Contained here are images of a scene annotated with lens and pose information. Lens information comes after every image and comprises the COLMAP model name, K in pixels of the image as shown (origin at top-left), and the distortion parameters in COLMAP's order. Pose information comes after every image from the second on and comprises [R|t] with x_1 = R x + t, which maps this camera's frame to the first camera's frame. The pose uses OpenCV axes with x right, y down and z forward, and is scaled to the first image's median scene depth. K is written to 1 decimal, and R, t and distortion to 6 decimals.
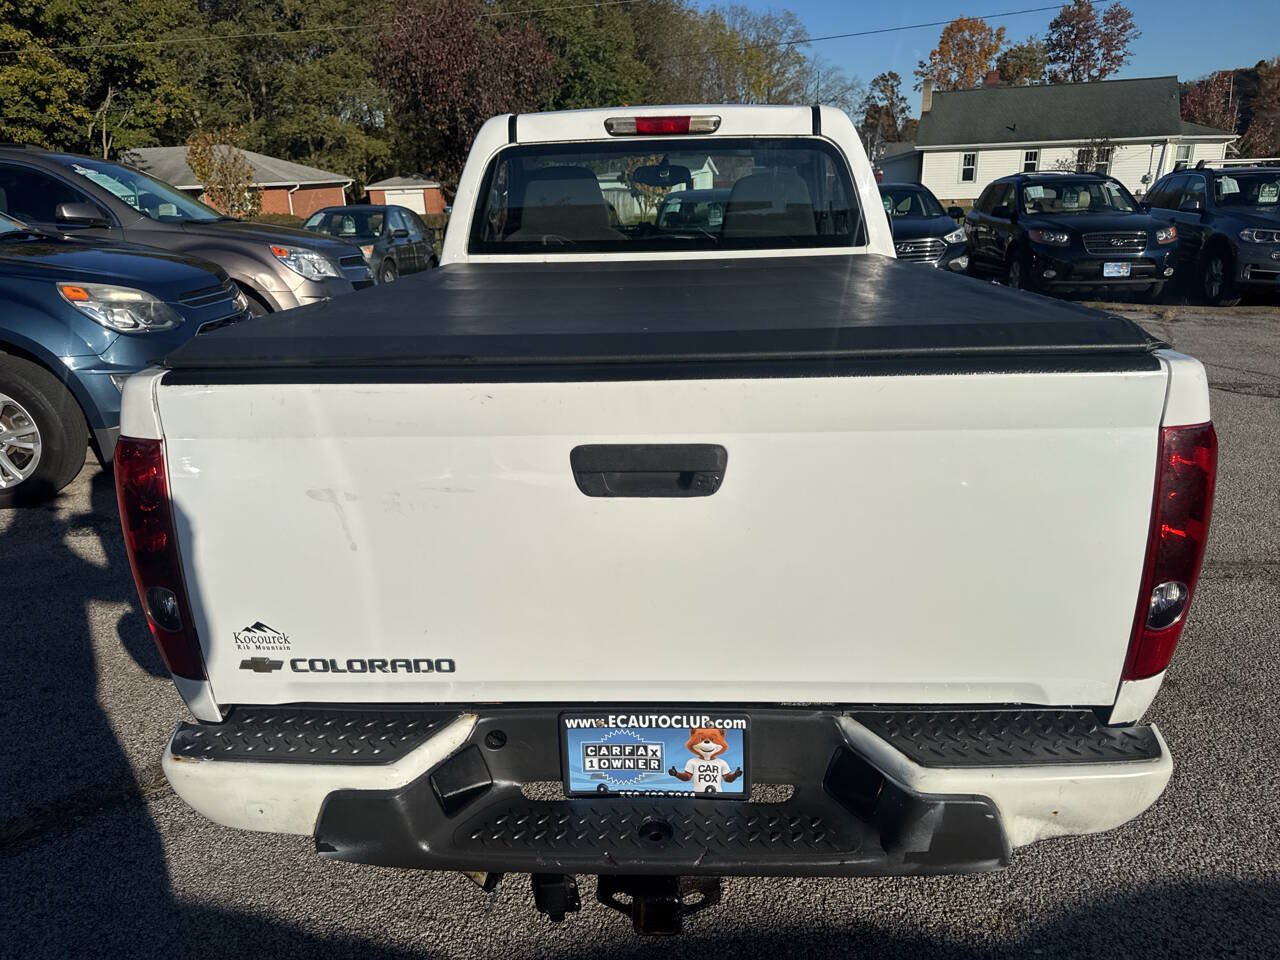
lens RADIAL K [[894.8, 0, 637.3], [0, 894.8, 481.0], [0, 0, 1]] dist [0.011801, -0.019635]
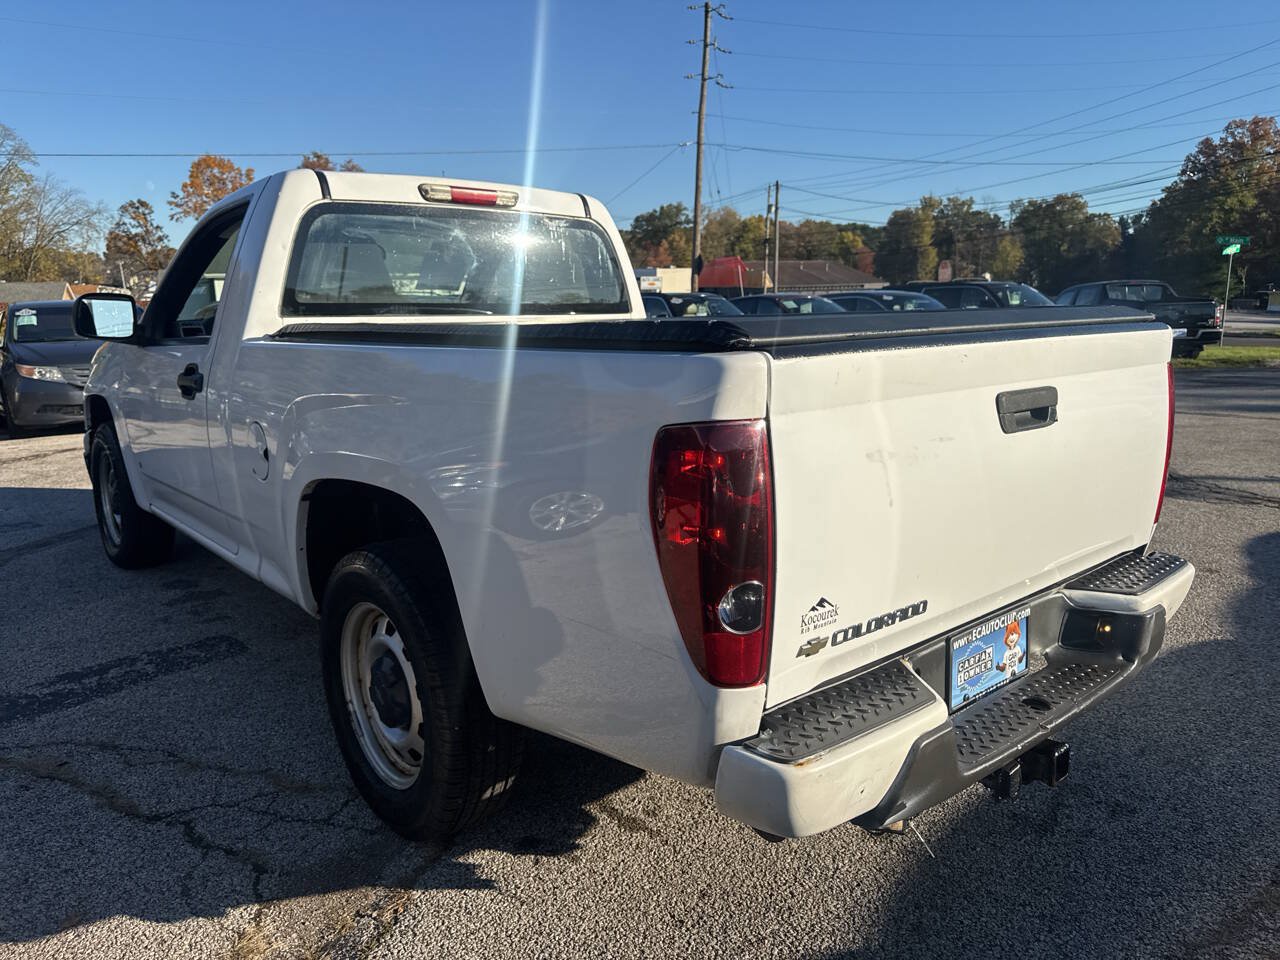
lens RADIAL K [[894.8, 0, 641.1], [0, 894.8, 480.2], [0, 0, 1]] dist [0.011801, -0.019635]
pose [[0.737530, -0.109213, 0.666425, -1.193364], [0.199014, 0.978161, -0.059948, 0.048724], [-0.645324, 0.176841, 0.743159, 0.364983]]
